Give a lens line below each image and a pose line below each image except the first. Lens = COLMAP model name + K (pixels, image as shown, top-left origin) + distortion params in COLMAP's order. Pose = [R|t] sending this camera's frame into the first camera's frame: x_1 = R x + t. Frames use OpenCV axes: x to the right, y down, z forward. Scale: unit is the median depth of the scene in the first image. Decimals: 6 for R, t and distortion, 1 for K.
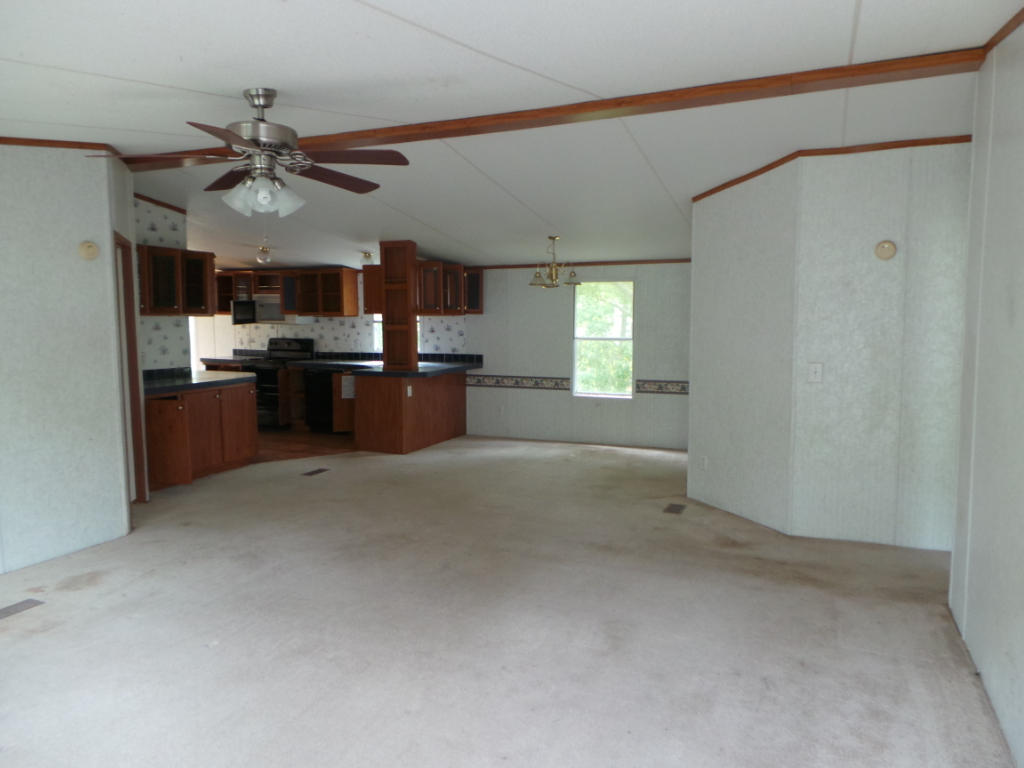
lens RADIAL K [[711.8, 0, 506.5], [0, 711.8, 387.3], [0, 0, 1]] dist [-0.001612, 0.000304]
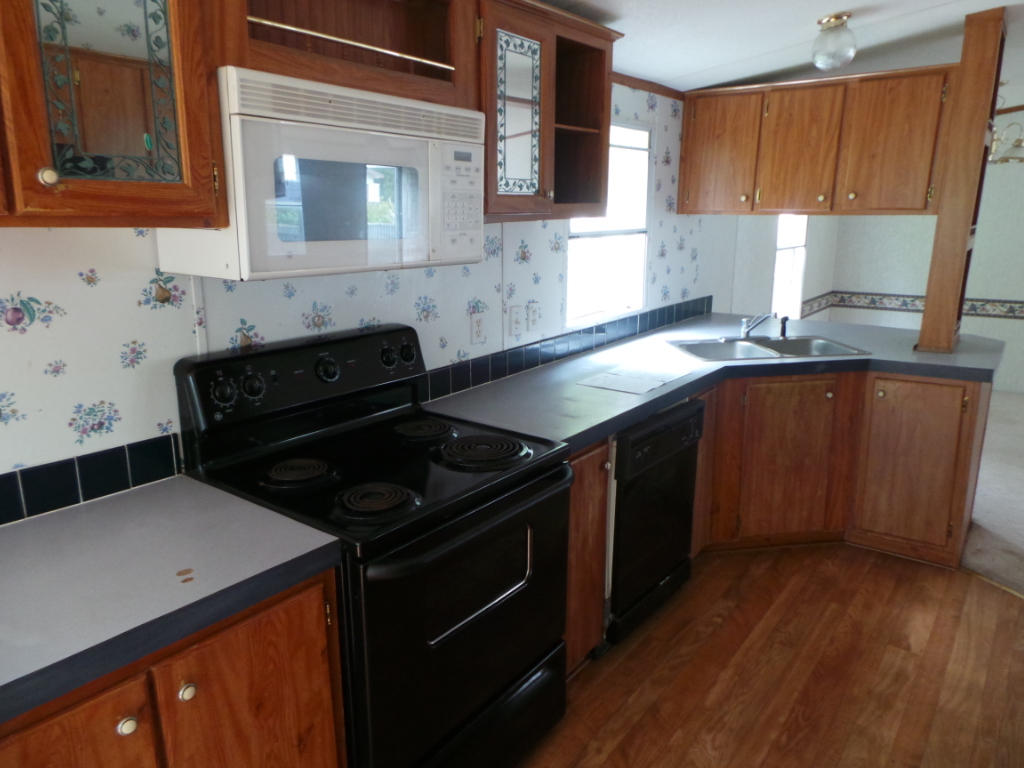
lens RADIAL K [[711.8, 0, 506.5], [0, 711.8, 387.3], [0, 0, 1]] dist [-0.001612, 0.000304]
pose [[0.218447, -0.234892, 0.947157, -0.534115], [0.106618, 0.970533, 0.216100, -0.102962], [-0.970007, 0.053778, 0.237054, 1.000180]]
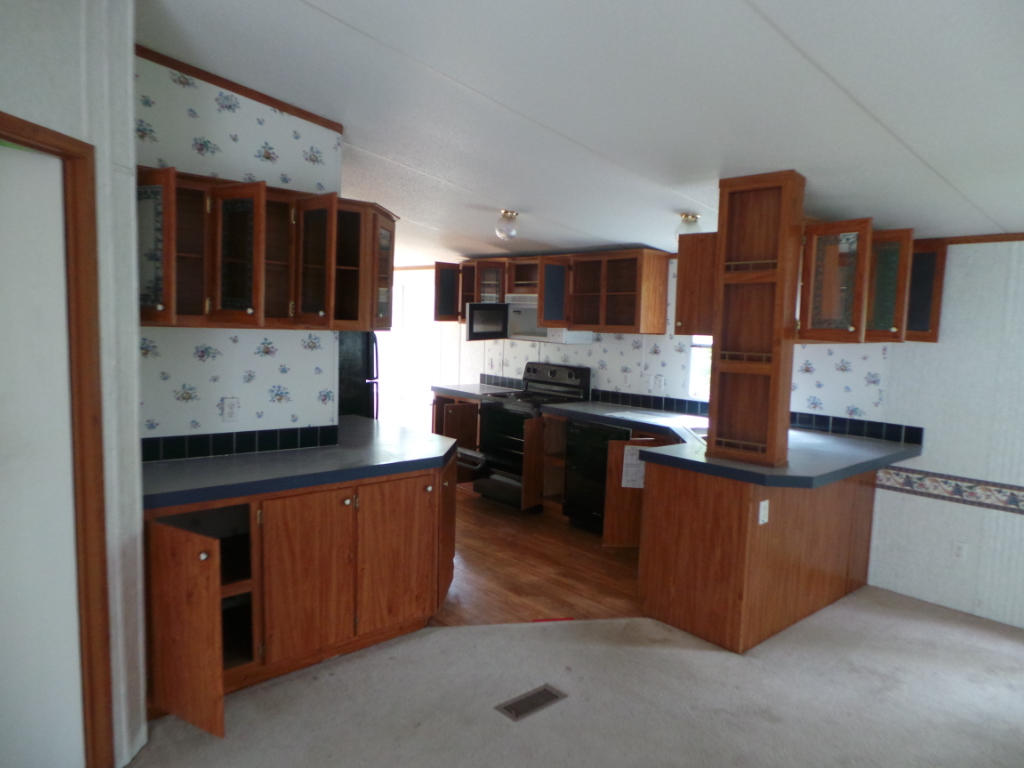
lens RADIAL K [[711.8, 0, 506.5], [0, 711.8, 387.3], [0, 0, 1]] dist [-0.001612, 0.000304]
pose [[0.907233, 0.068054, -0.415086, -0.087707], [-0.072553, 0.997352, 0.004942, -0.053425], [0.414323, 0.025632, 0.909769, 0.448336]]
